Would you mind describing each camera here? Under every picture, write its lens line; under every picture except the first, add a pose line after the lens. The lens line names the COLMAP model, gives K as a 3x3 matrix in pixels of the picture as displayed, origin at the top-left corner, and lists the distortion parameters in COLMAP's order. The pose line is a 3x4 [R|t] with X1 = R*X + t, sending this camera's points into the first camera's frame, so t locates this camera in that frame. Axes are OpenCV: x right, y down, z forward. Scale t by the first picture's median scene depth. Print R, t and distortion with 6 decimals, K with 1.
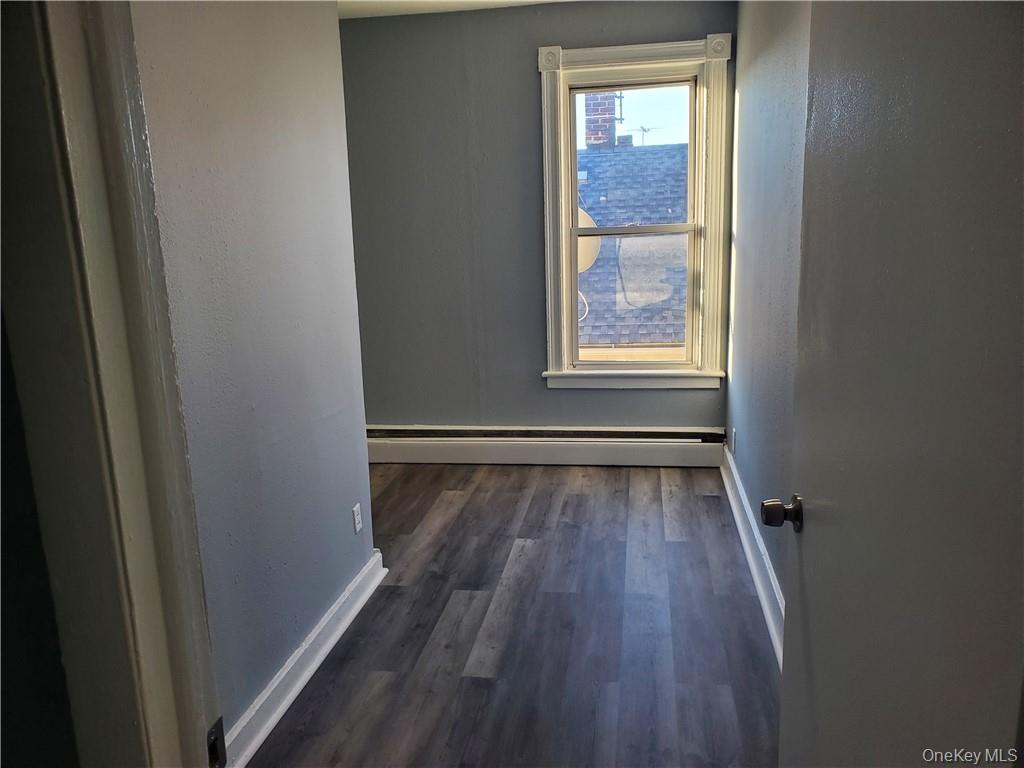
lens RADIAL K [[786.1, 0, 512.9], [0, 786.1, 375.3], [0, 0, 1]] dist [0.049312, -0.046556]
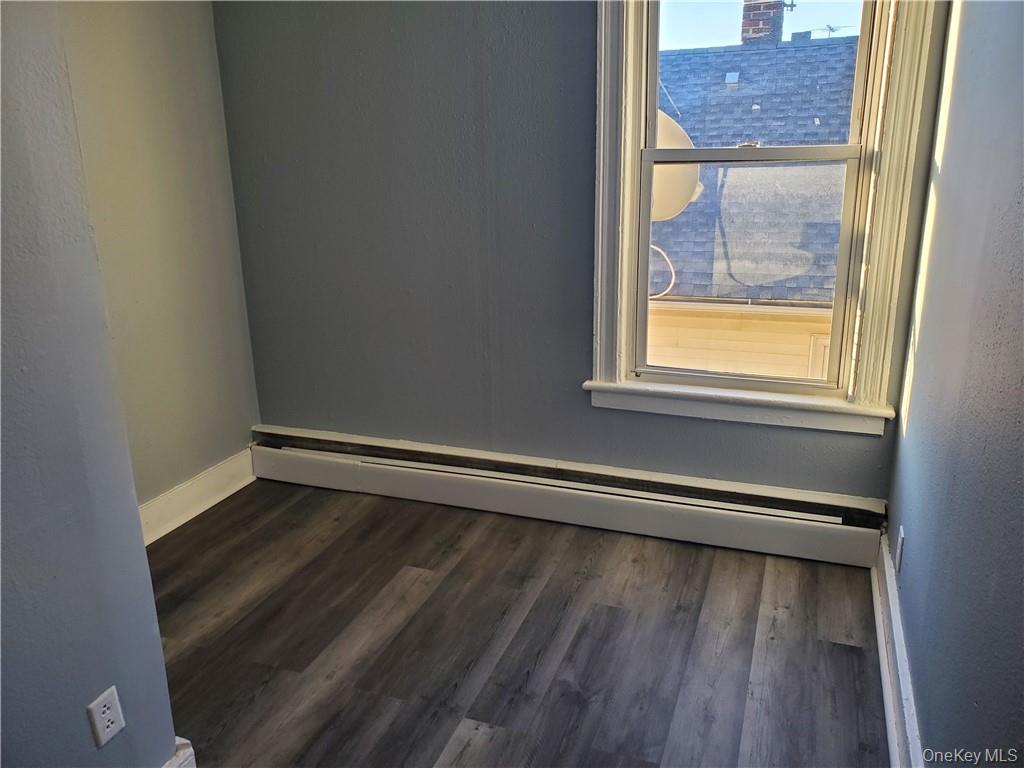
lens RADIAL K [[786.1, 0, 530.3], [0, 786.1, 353.9], [0, 0, 1]] dist [0.049312, -0.046556]
pose [[0.982823, 0.066373, -0.172201, 0.104728], [-0.052656, 0.995154, 0.083042, -0.078077], [0.176878, -0.072548, 0.981555, 0.390358]]
